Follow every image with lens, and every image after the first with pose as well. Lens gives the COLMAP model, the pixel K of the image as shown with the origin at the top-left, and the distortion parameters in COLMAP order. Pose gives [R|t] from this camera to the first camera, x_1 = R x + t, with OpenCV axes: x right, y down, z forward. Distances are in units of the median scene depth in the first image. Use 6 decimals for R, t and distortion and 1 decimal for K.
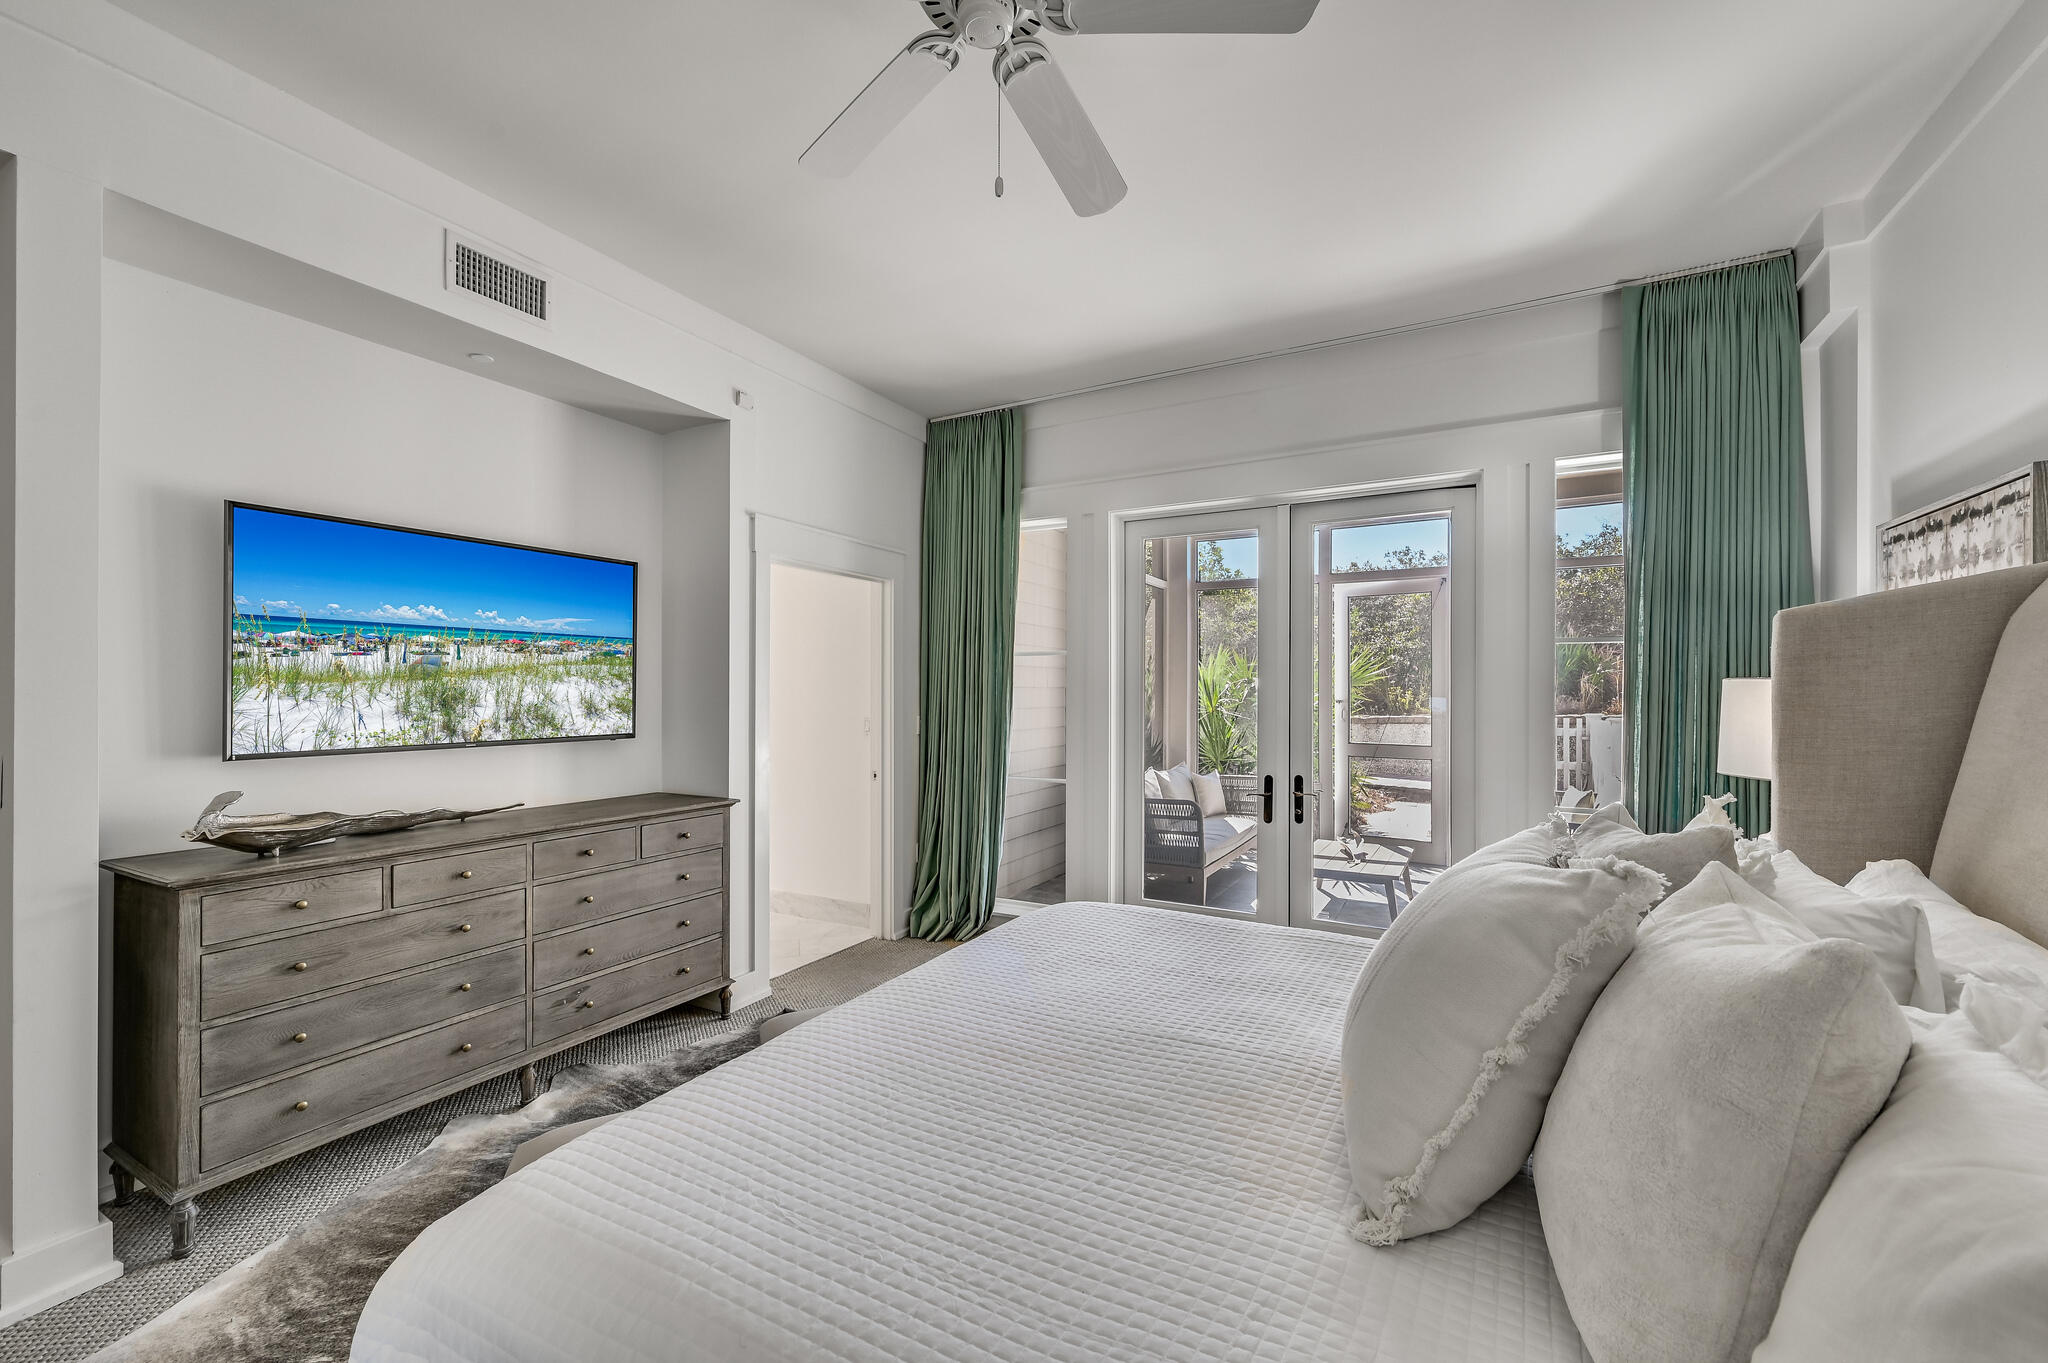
lens RADIAL K [[818.5, 0, 1012.8], [0, 818.5, 697.0], [0, 0, 1]] dist [-0.001738, 0.000142]
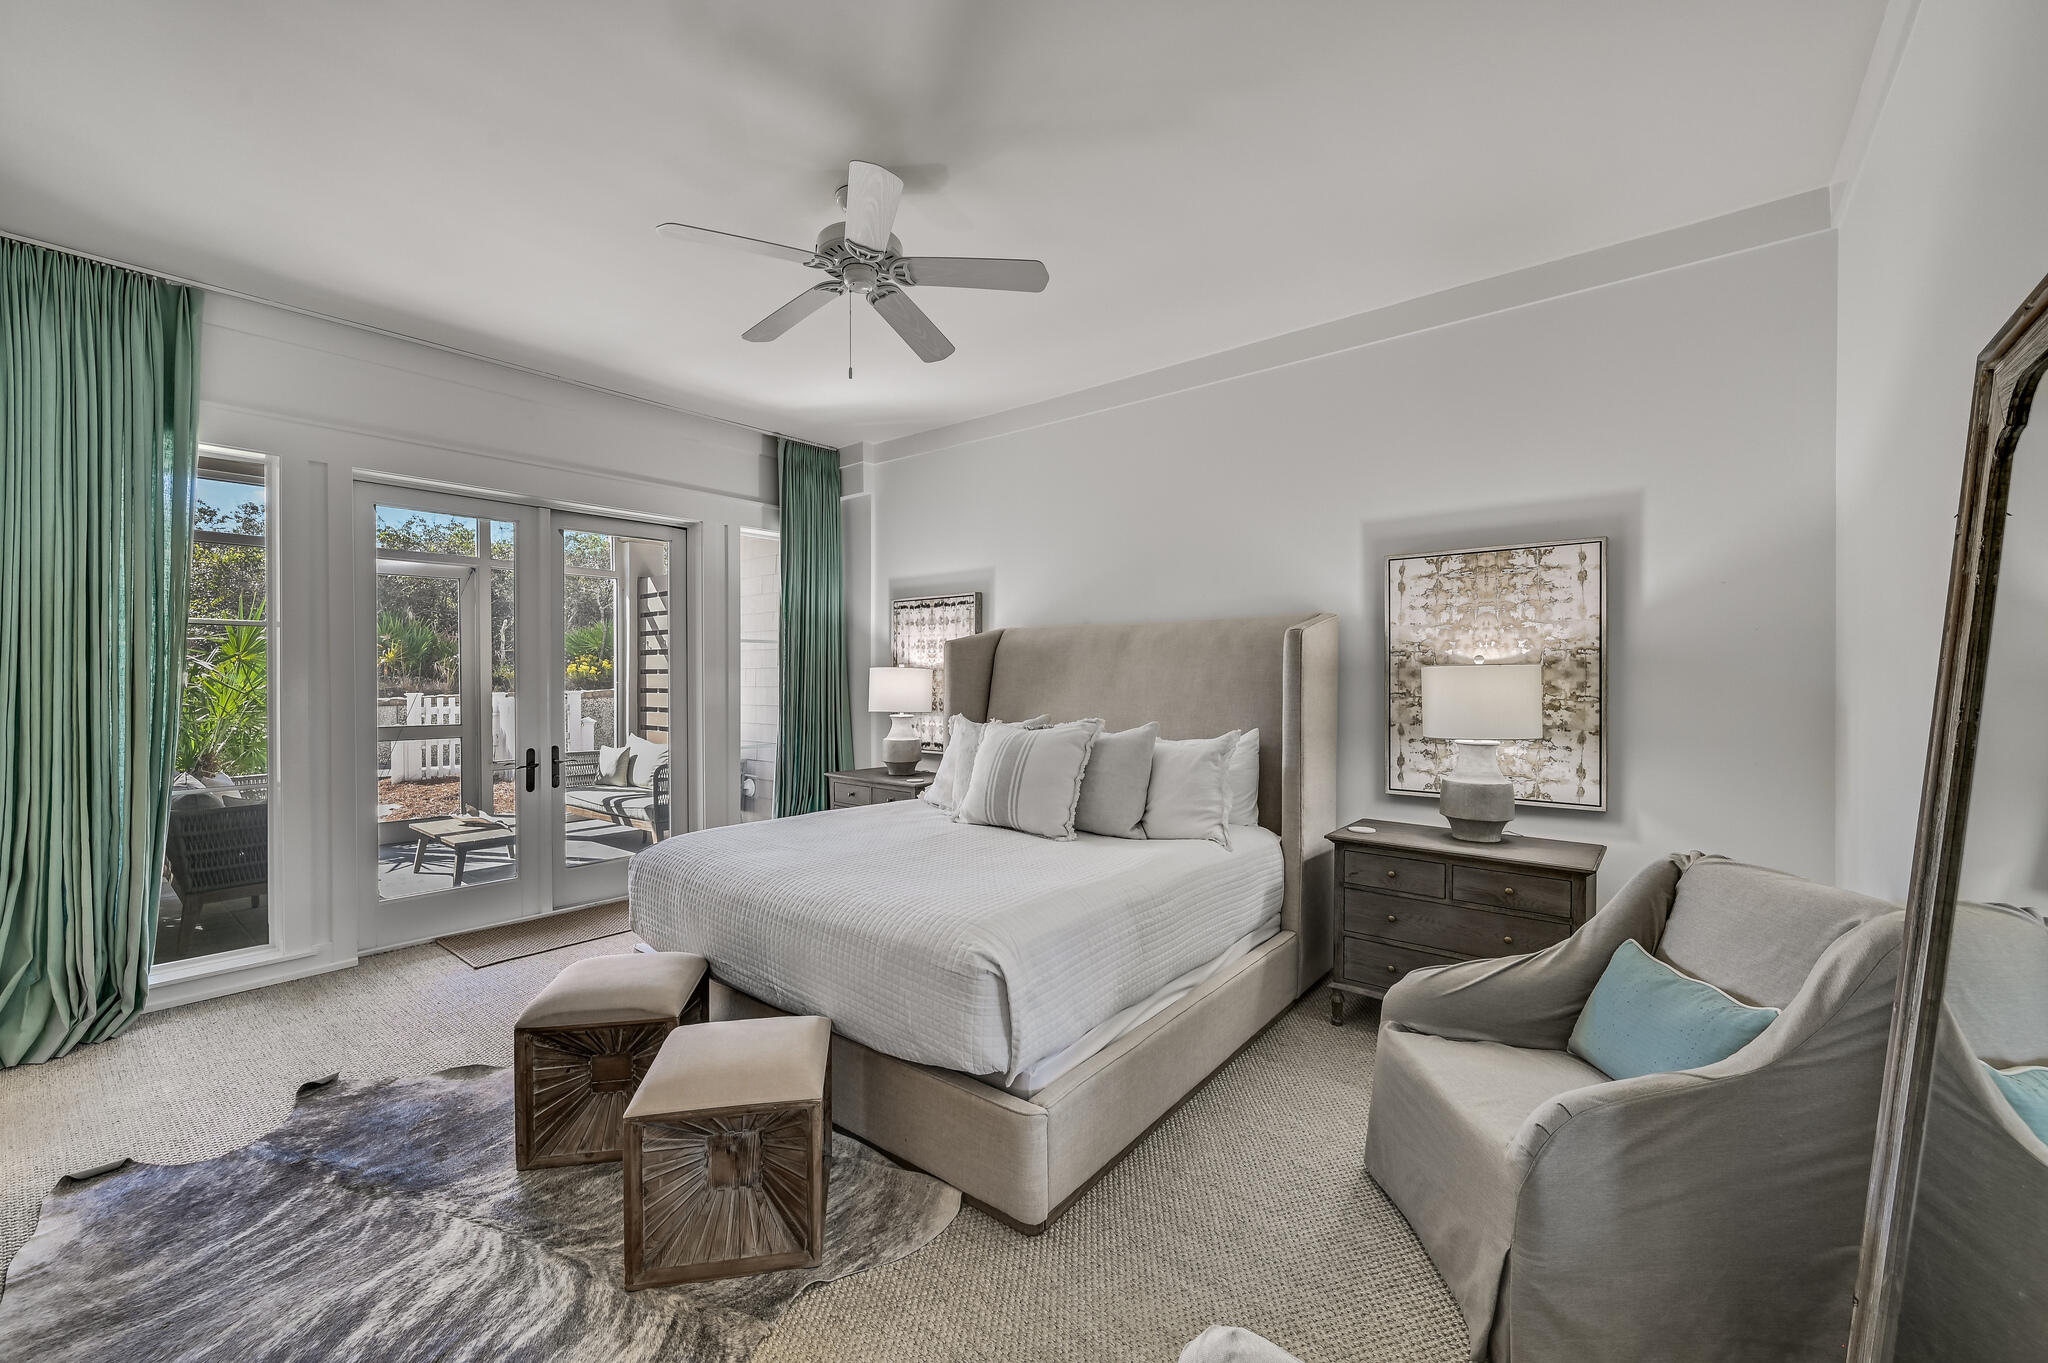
lens RADIAL K [[818.5, 0, 1028.3], [0, 818.5, 672.3], [0, 0, 1]] dist [-0.001738, 0.000142]
pose [[0.176486, 0.001794, 0.984302, -0.841428], [0.005269, 0.999982, -0.002767, -0.000085], [-0.984289, 0.005675, 0.176473, 0.178370]]
